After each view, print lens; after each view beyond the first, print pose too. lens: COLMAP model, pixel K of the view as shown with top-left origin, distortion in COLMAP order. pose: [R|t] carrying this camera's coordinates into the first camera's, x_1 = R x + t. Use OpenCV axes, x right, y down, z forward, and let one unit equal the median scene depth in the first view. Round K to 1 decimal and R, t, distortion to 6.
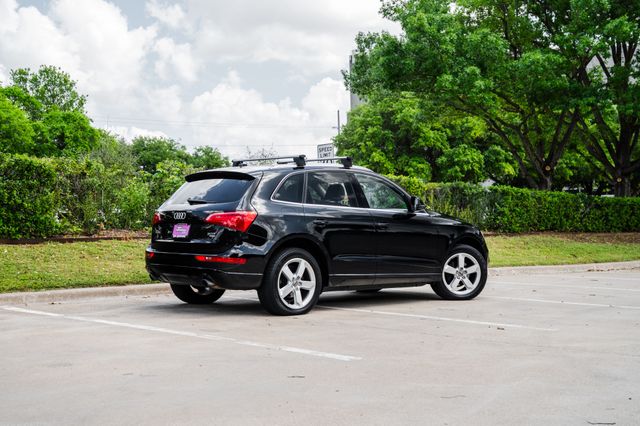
lens RADIAL K [[927.1, 0, 320.2], [0, 927.1, 214.5], [0, 0, 1]] dist [0.158066, 0.084558]
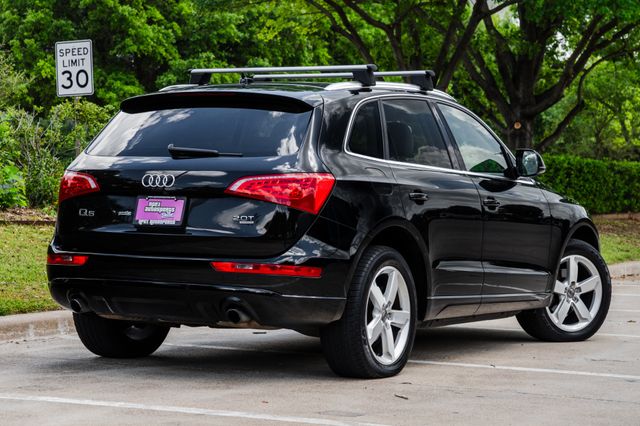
lens RADIAL K [[1661.2, 0, 321.3], [0, 1661.2, 213.6], [0, 0, 1]] dist [0.518087, -0.642323]
pose [[0.950867, 0.007650, 0.309507, -0.290475], [-0.014148, 0.999724, 0.018756, 0.000904], [-0.309278, -0.022213, 0.950712, 0.112532]]
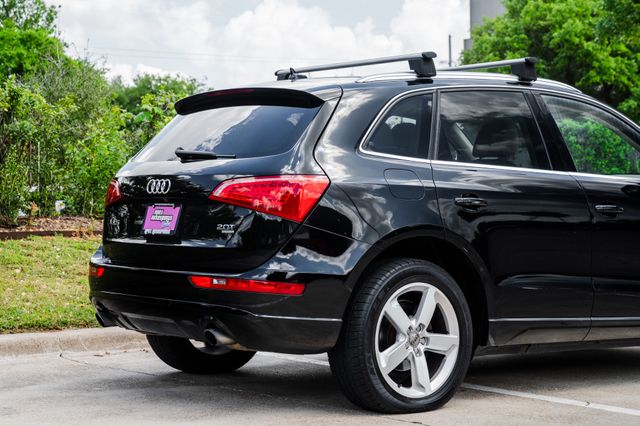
lens RADIAL K [[1341.9, 0, 304.7], [0, 1341.9, 212.9], [0, 0, 1]] dist [0.336137, 0.130436]
pose [[0.996639, 0.004241, -0.081814, -0.022258], [-0.003269, 0.999922, 0.012013, 0.005210], [0.081858, -0.011706, 0.996575, 0.298493]]
